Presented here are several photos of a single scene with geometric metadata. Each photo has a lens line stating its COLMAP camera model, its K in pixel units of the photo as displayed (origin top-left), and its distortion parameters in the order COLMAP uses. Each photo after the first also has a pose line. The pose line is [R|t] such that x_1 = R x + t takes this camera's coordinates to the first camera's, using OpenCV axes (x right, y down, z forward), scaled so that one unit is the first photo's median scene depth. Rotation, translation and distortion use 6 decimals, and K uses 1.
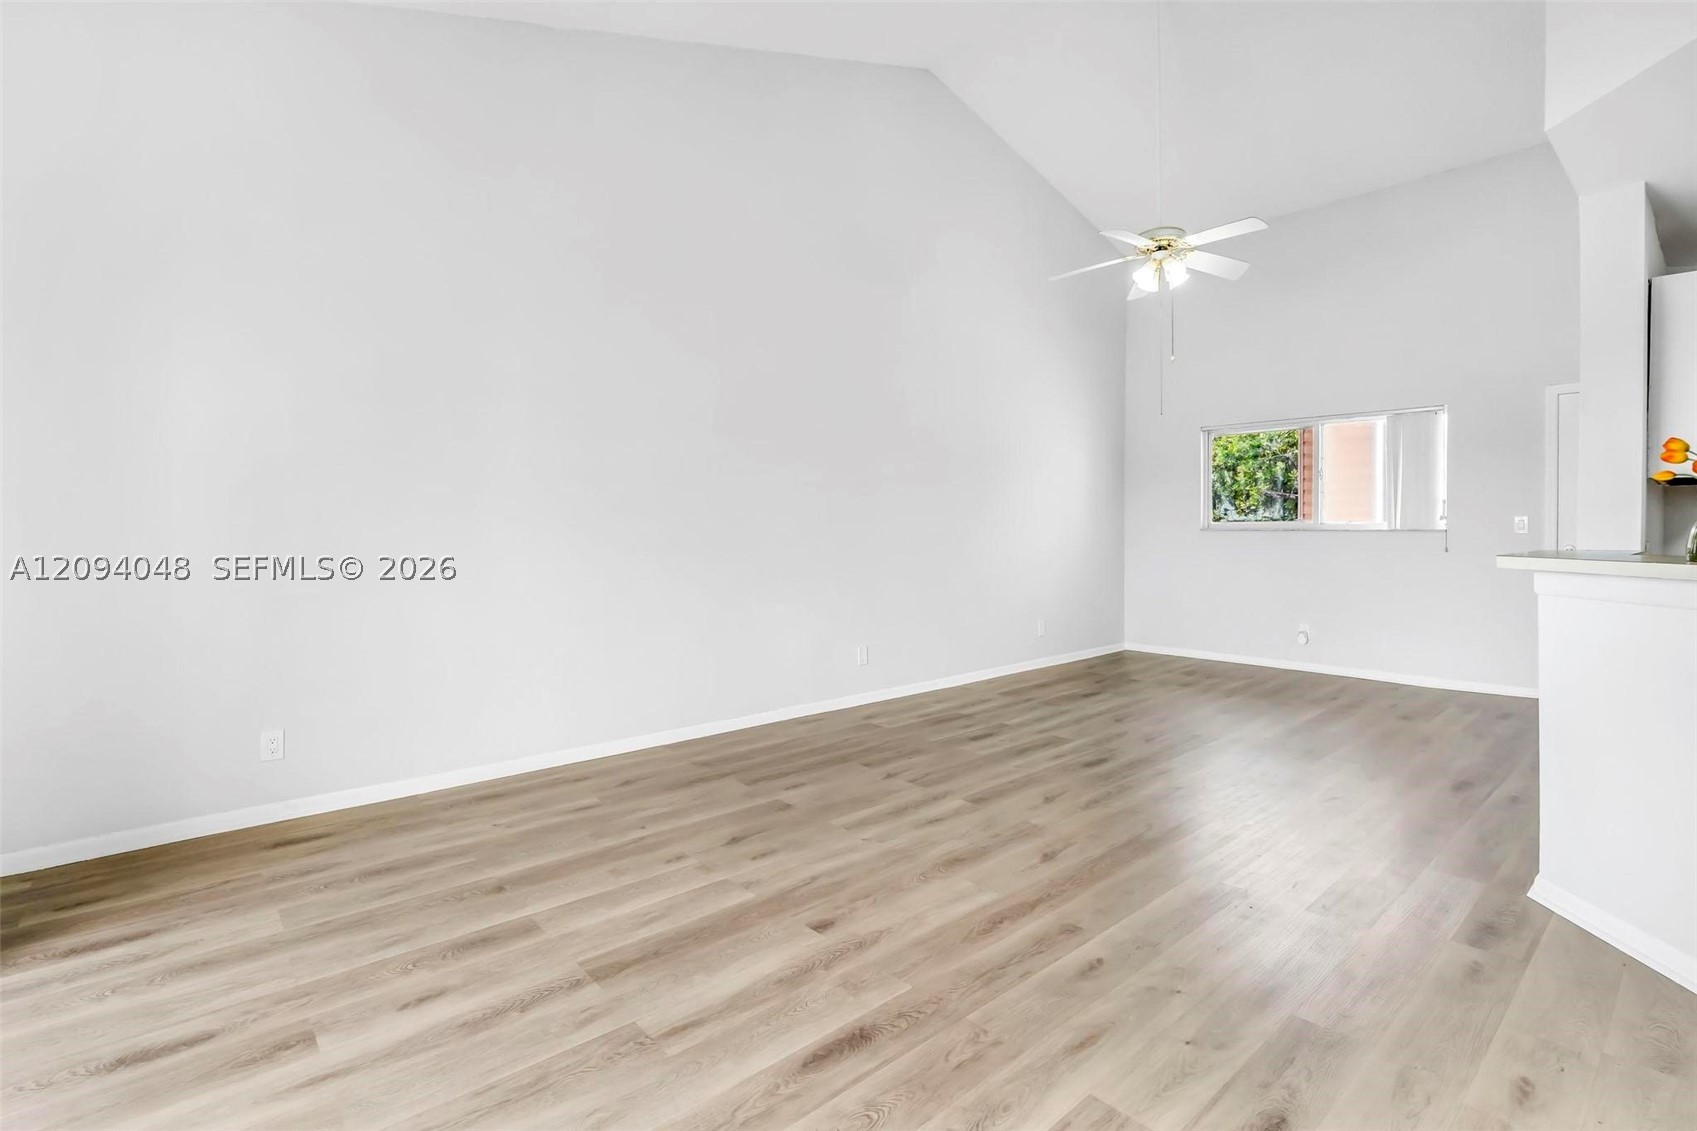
lens RADIAL K [[796.7, 0, 868.3], [0, 796.7, 559.7], [0, 0, 1]] dist [-0.016130, 0.000677]
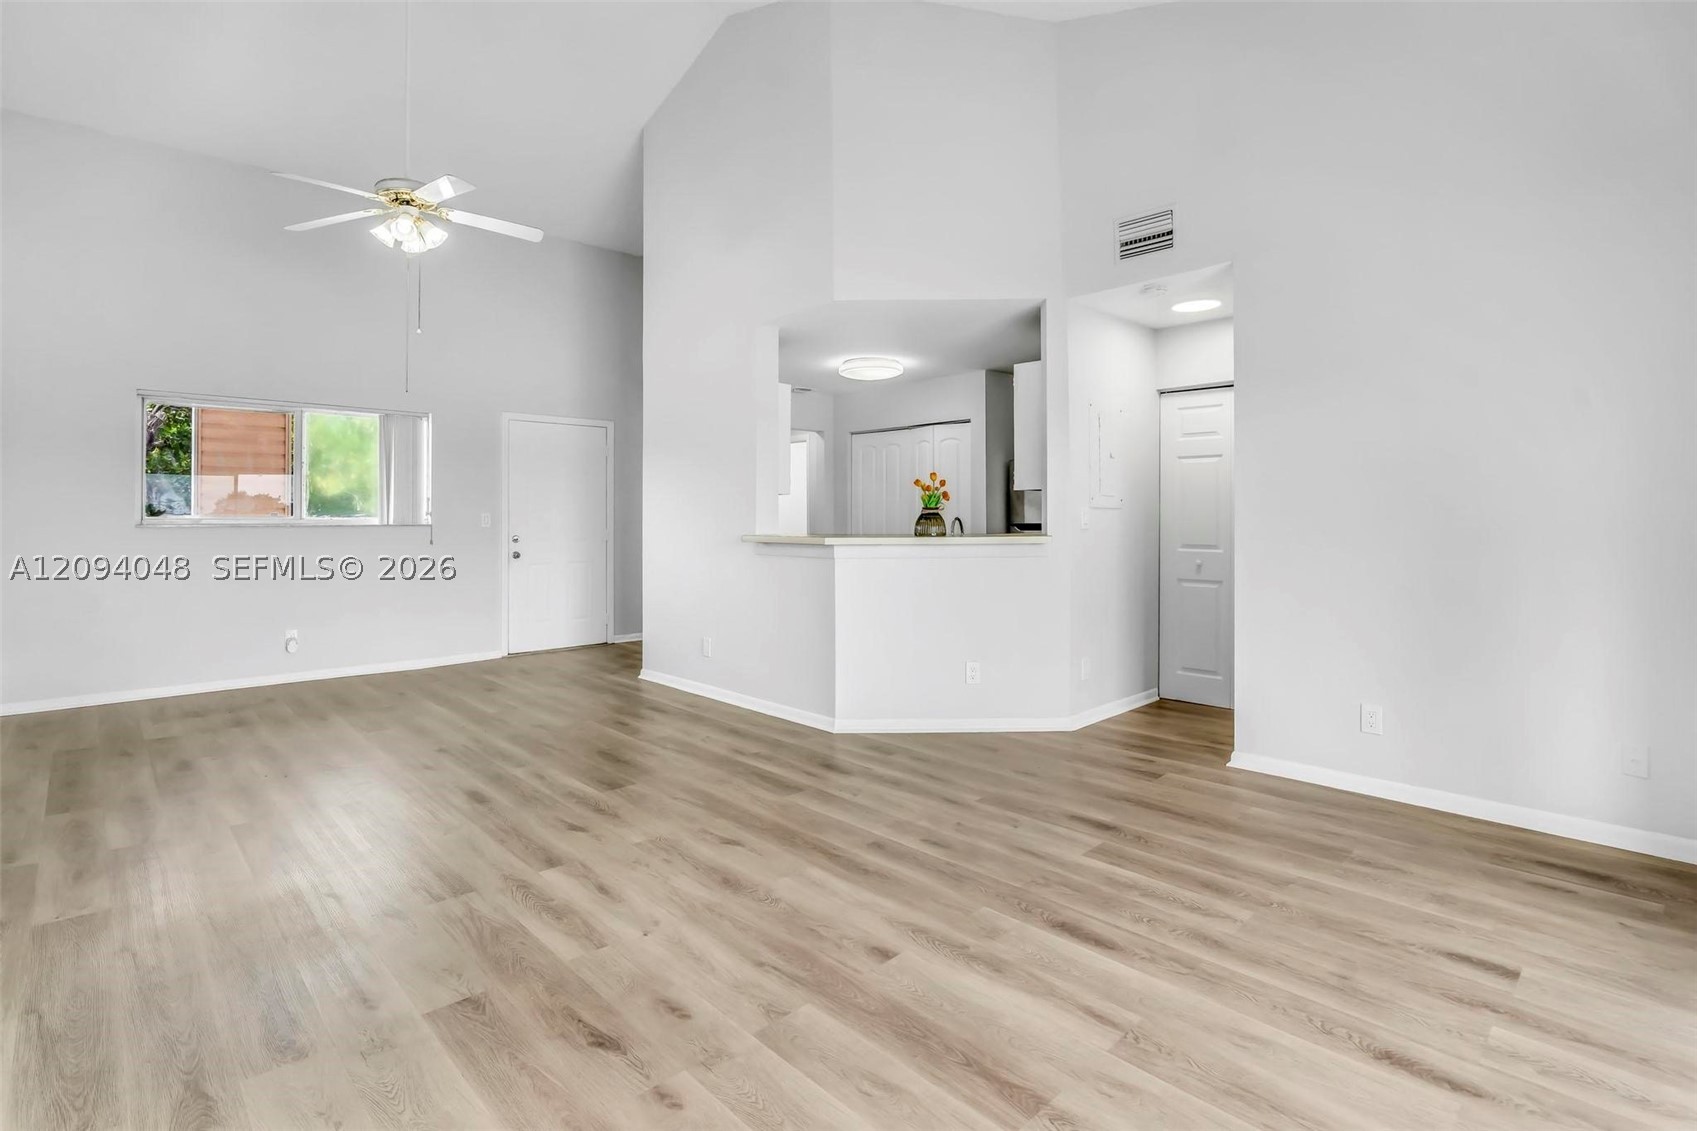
lens RADIAL K [[791.5, 0, 853.3], [0, 791.5, 502.3], [0, 0, 1]] dist [-0.014831, 0.000865]
pose [[-0.014202, 0.027056, 0.999533, -0.788478], [0.042735, 0.998737, -0.026427, -0.028158], [-0.998985, 0.042340, -0.015340, 0.826310]]
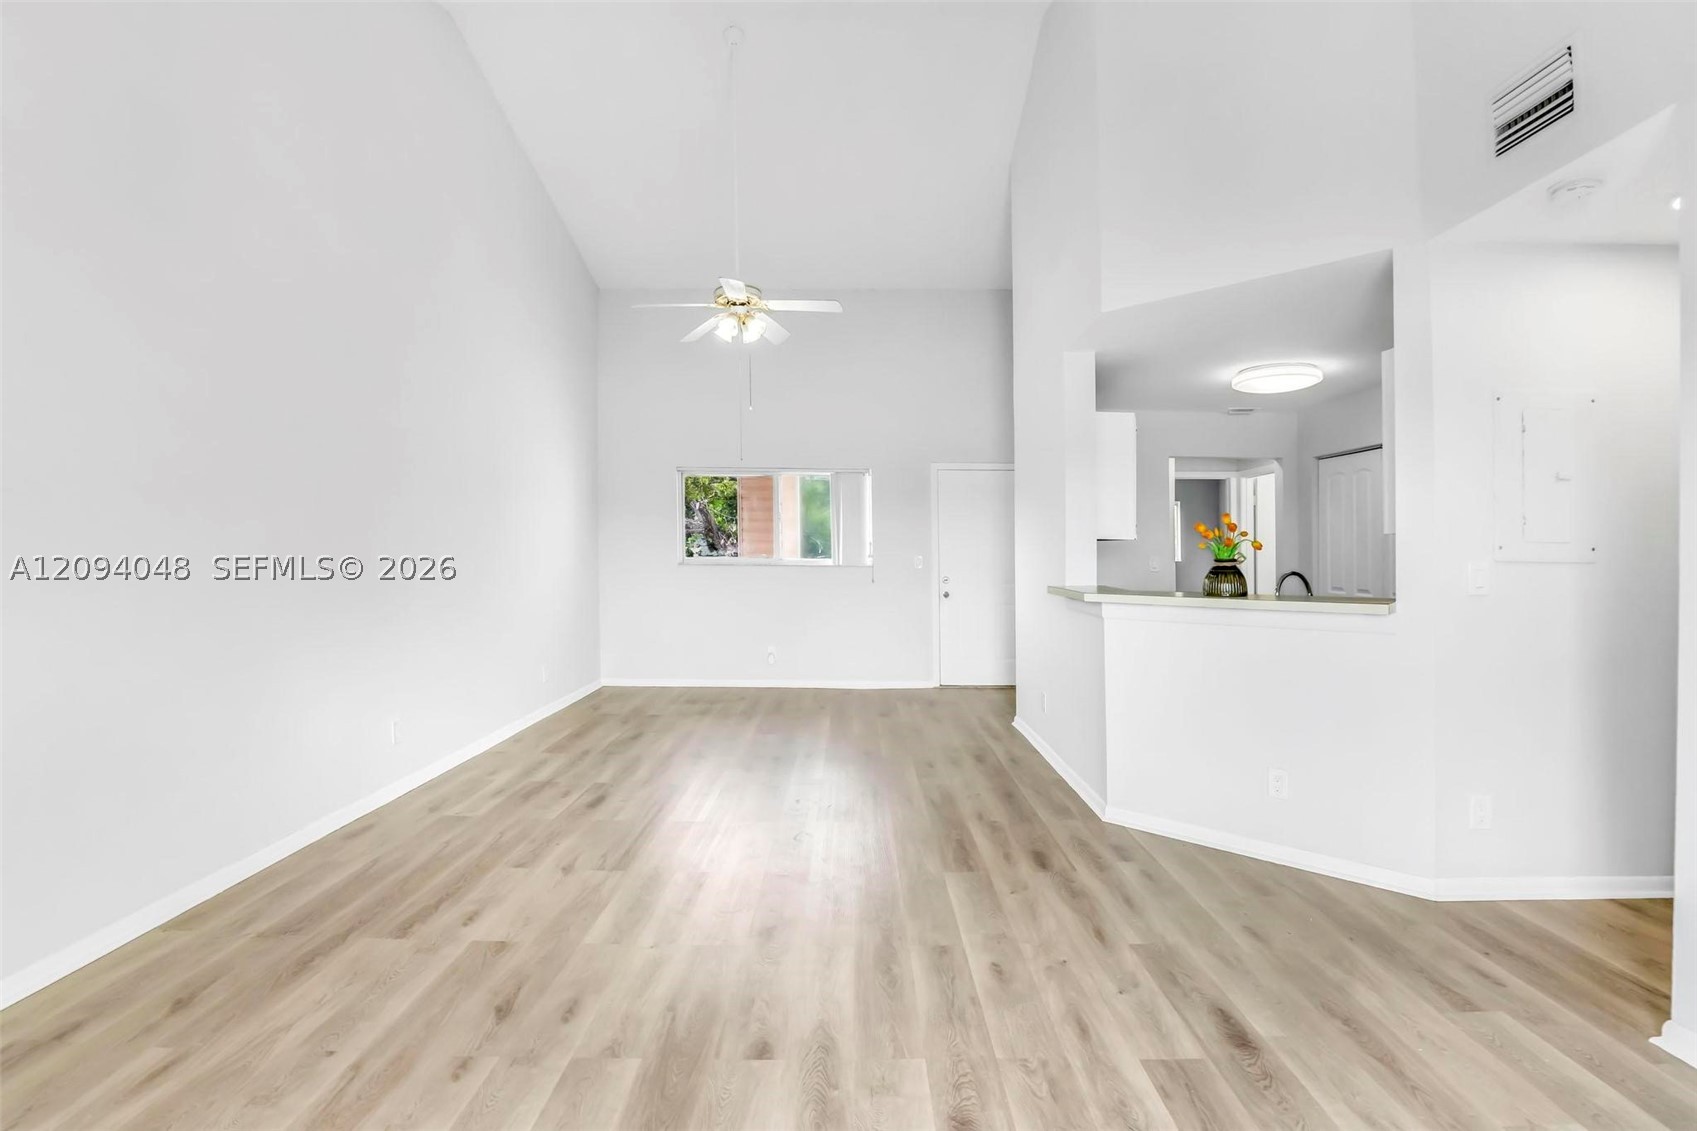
lens RADIAL K [[796.7, 0, 868.3], [0, 796.7, 559.7], [0, 0, 1]] dist [-0.016130, 0.000677]
pose [[0.665758, 0.005658, 0.746146, -0.495976], [0.018358, 0.999544, -0.023959, -0.032348], [-0.745941, 0.029649, 0.665351, 0.272890]]
